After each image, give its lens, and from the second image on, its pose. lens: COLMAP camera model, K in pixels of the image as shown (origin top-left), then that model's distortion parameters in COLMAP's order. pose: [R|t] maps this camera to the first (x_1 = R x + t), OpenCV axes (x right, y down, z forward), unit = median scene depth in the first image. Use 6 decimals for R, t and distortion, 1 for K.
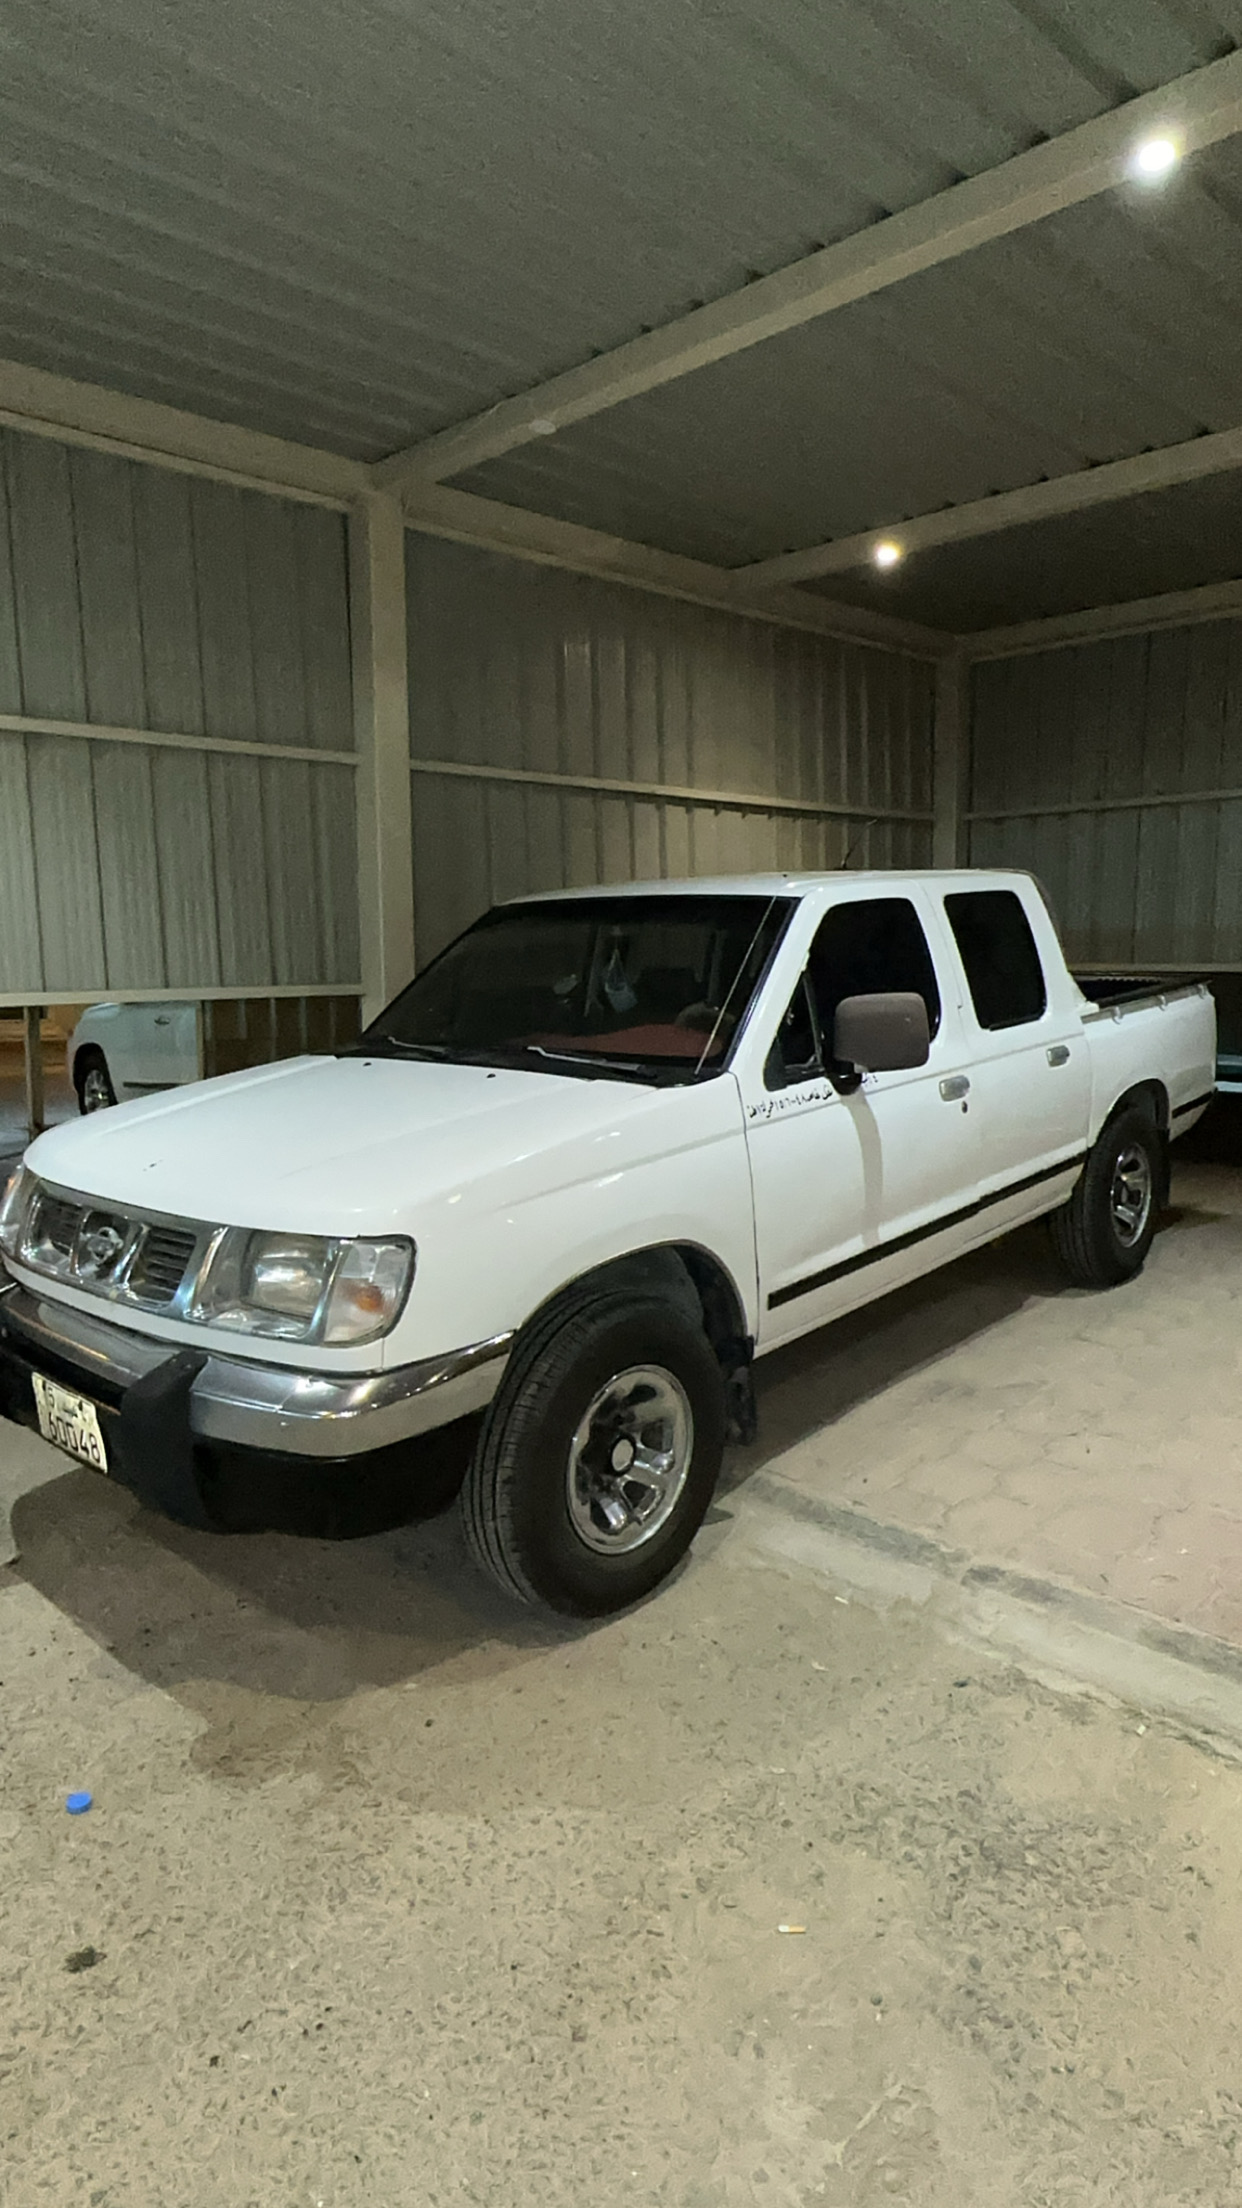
lens RADIAL K [[1284.4, 0, 621.0], [0, 1284.4, 1104.0], [0, 0, 1]] dist [0.002043, -0.000044]
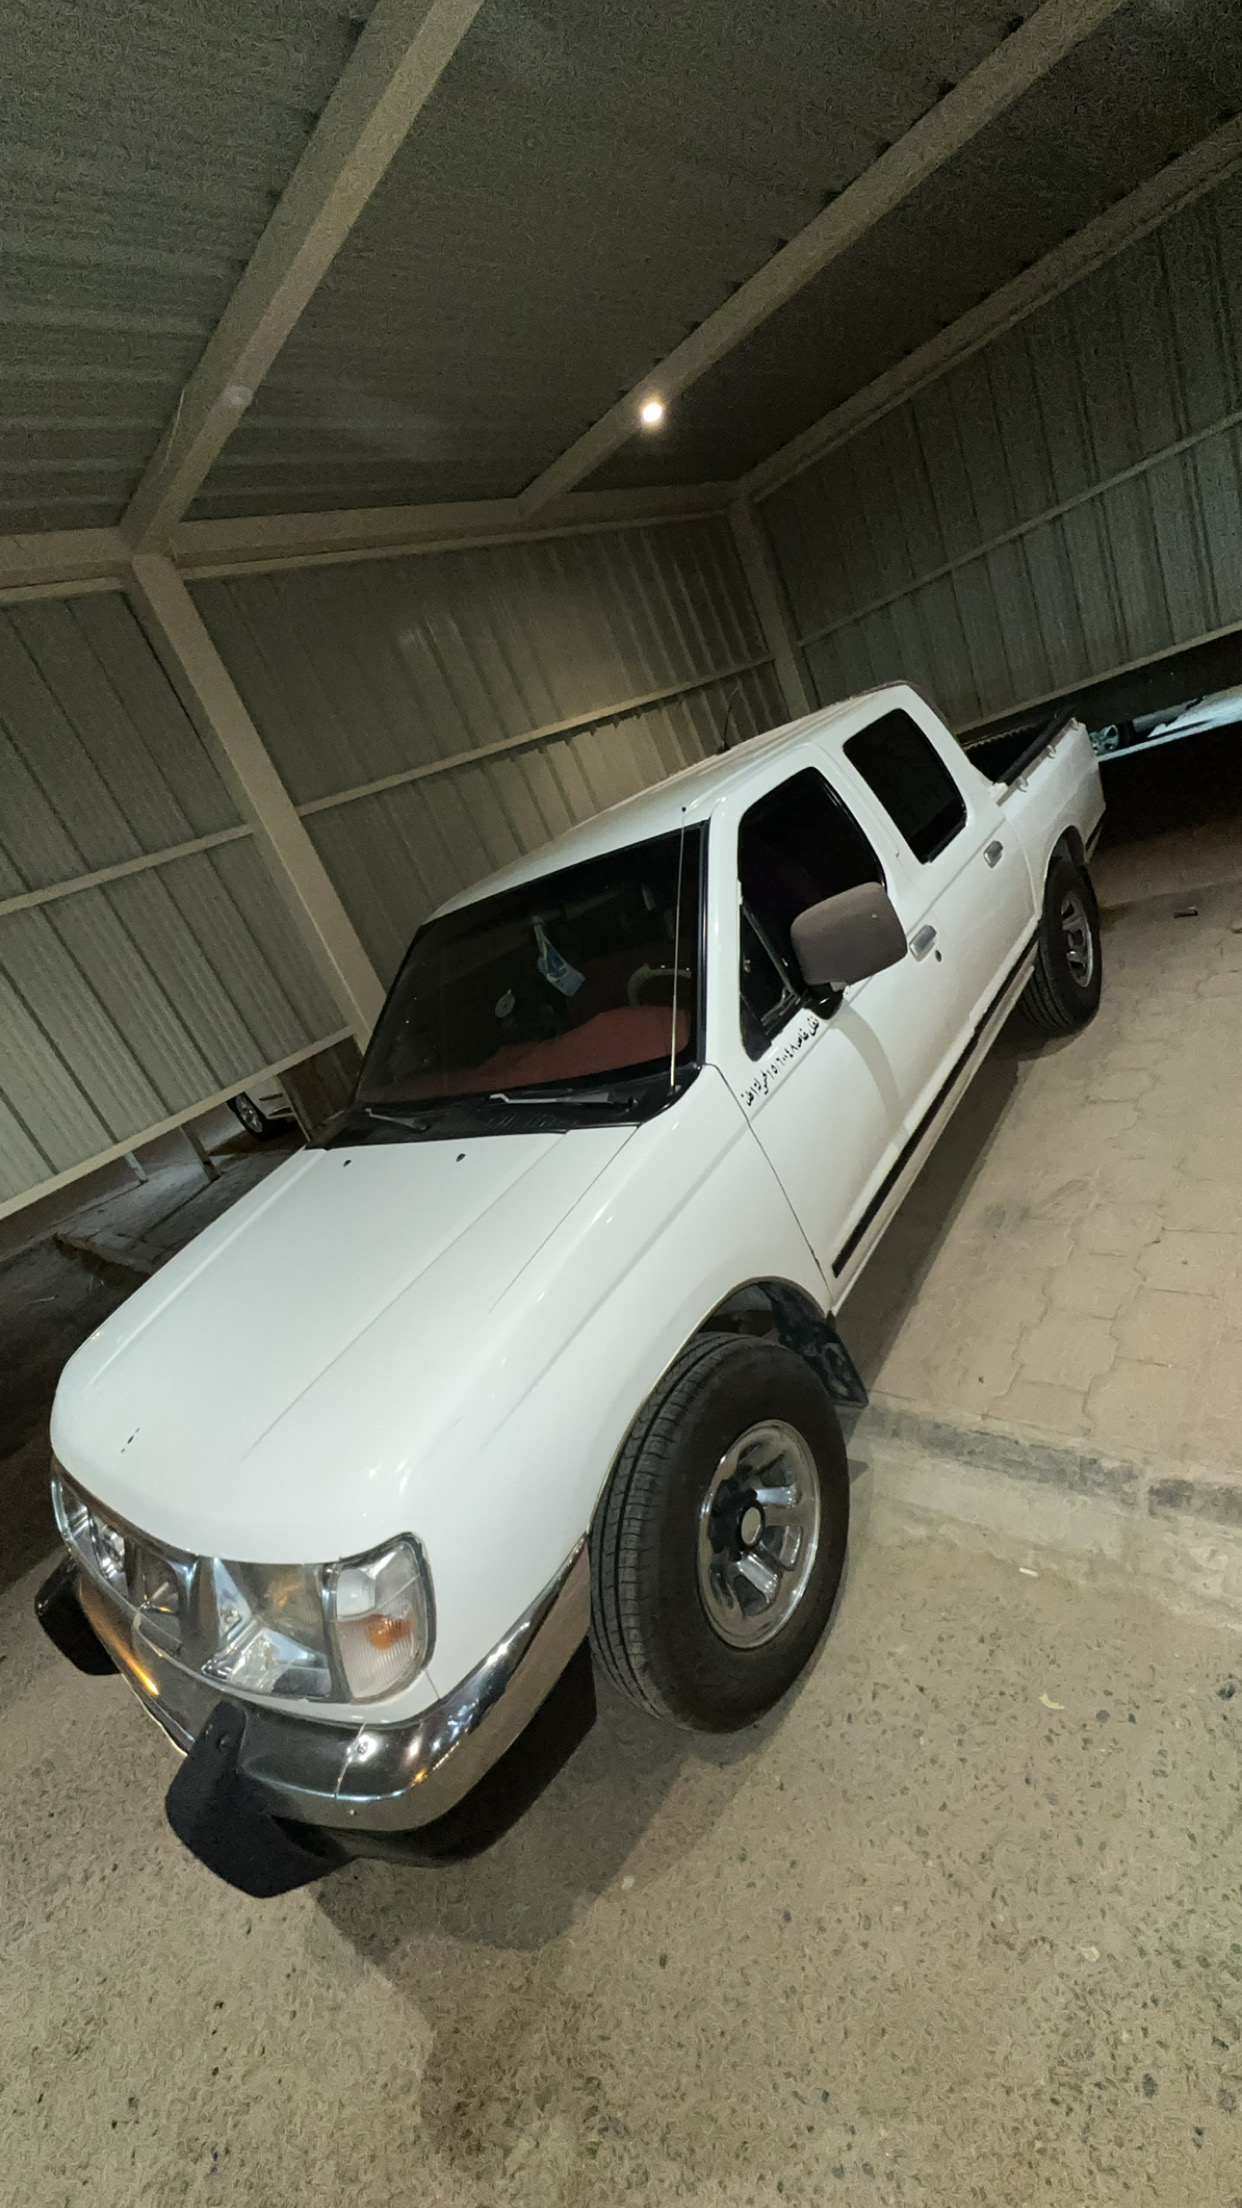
lens RADIAL K [[854.5, 0, 621.0], [0, 854.5, 1104.0], [0, 0, 1]] dist [0.000126, 0.000133]
pose [[0.928318, -0.365755, -0.066708, 0.052962], [0.371709, 0.909352, 0.186845, -0.116402], [-0.007678, -0.198248, 0.980122, 0.386235]]
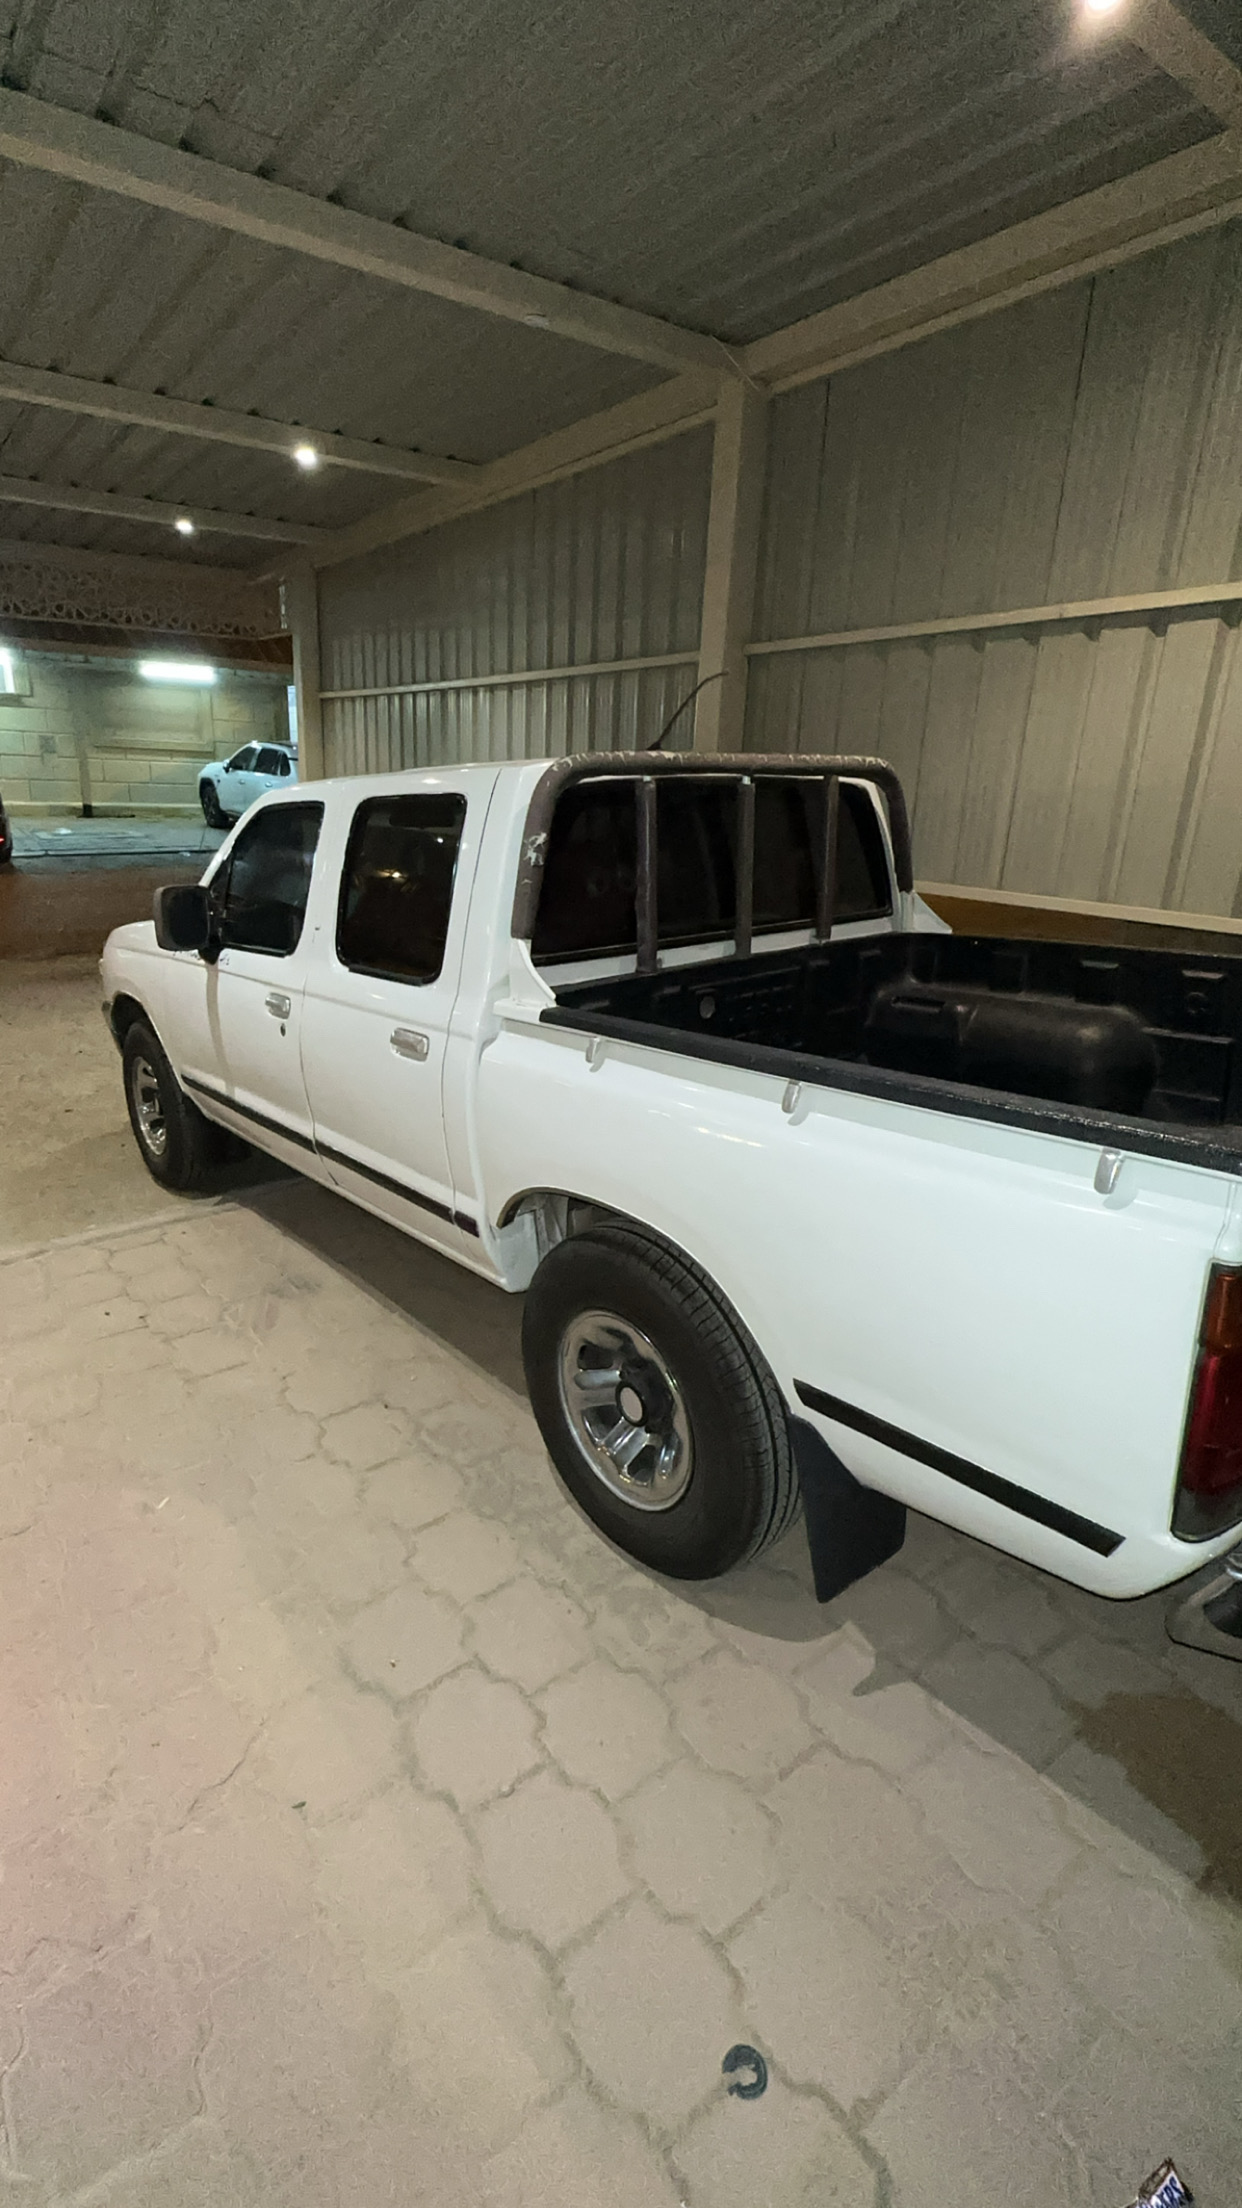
lens RADIAL K [[1005.9, 0, 621.0], [0, 1005.9, 1104.0], [0, 0, 1]] dist [-0.003116, -0.000305]
pose [[-0.119255, 0.321905, -0.939231, 1.058982], [-0.136277, 0.931722, 0.336635, -0.256170], [0.983467, 0.168141, -0.067245, 1.447004]]
